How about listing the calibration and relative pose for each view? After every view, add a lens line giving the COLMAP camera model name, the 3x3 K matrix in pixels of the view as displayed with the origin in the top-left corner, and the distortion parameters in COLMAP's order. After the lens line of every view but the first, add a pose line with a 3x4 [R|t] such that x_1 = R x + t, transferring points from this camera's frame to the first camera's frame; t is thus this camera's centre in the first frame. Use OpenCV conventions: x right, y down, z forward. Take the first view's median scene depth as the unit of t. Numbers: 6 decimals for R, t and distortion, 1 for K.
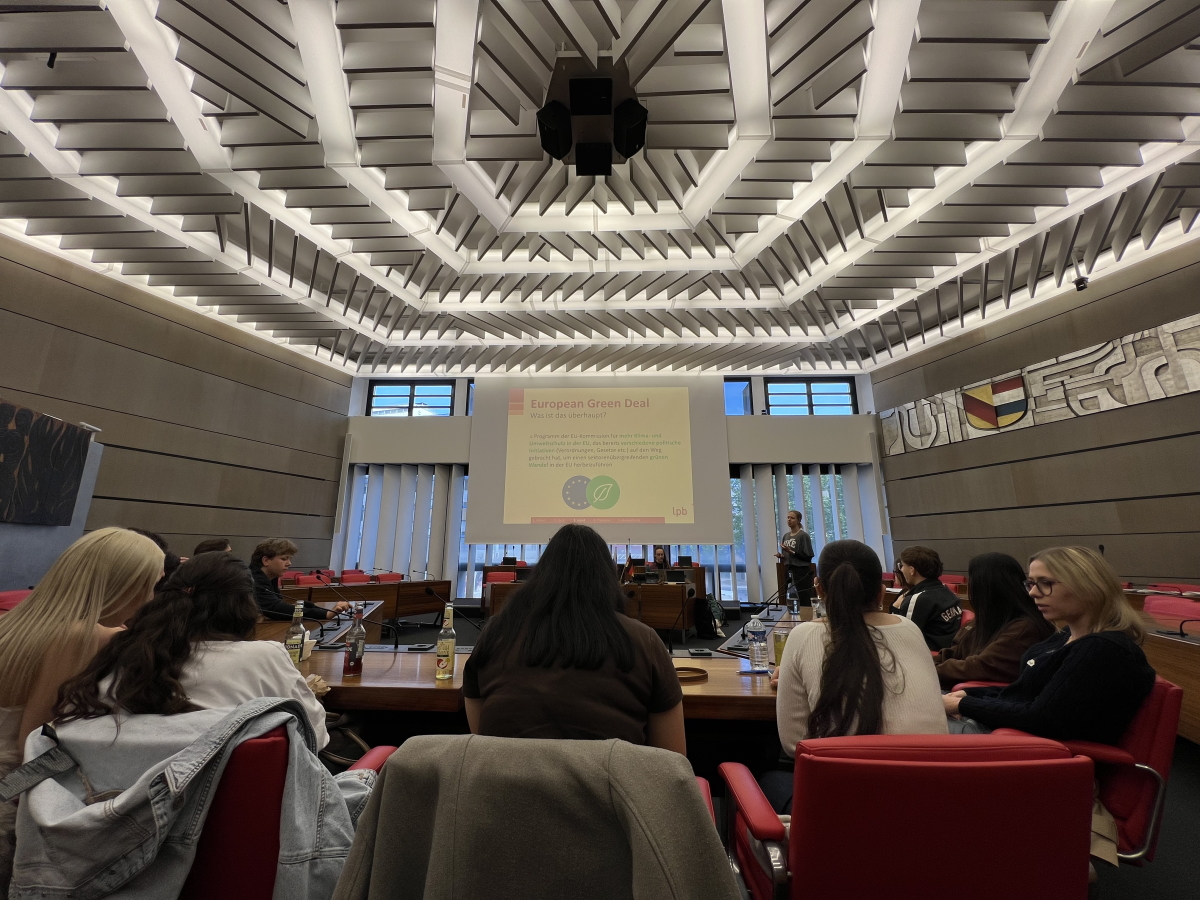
lens RADIAL K [[483.8, 0, 601.2], [0, 483.8, 448.3], [0, 0, 1]] dist [0.002472, -0.000717]
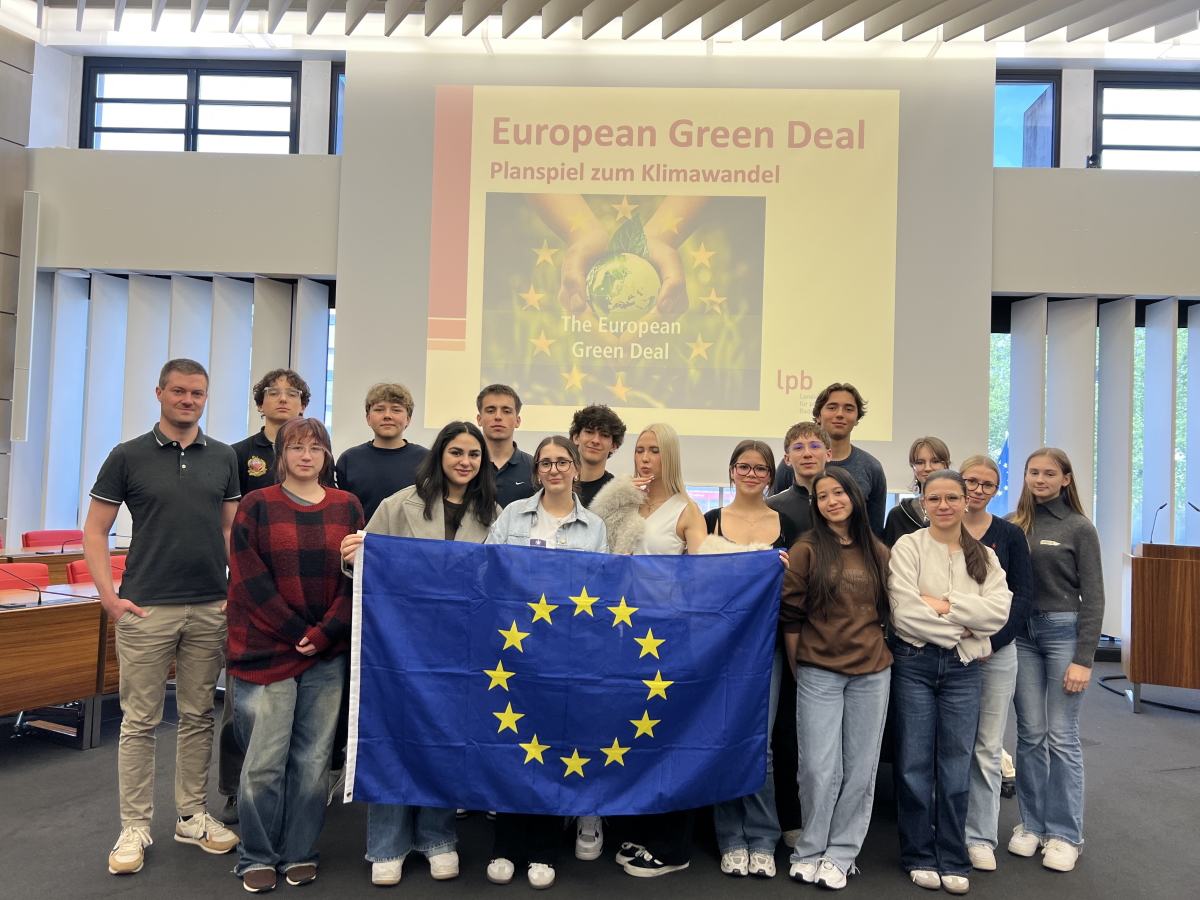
lens RADIAL K [[918.7, 0, 611.1], [0, 918.7, 445.0], [0, 0, 1]] dist [0.040913, -0.034499]
pose [[0.999226, 0.031560, -0.023477, -0.022603], [-0.026620, 0.981984, 0.187080, 0.018645], [0.028958, -0.186310, 0.982064, 0.227558]]
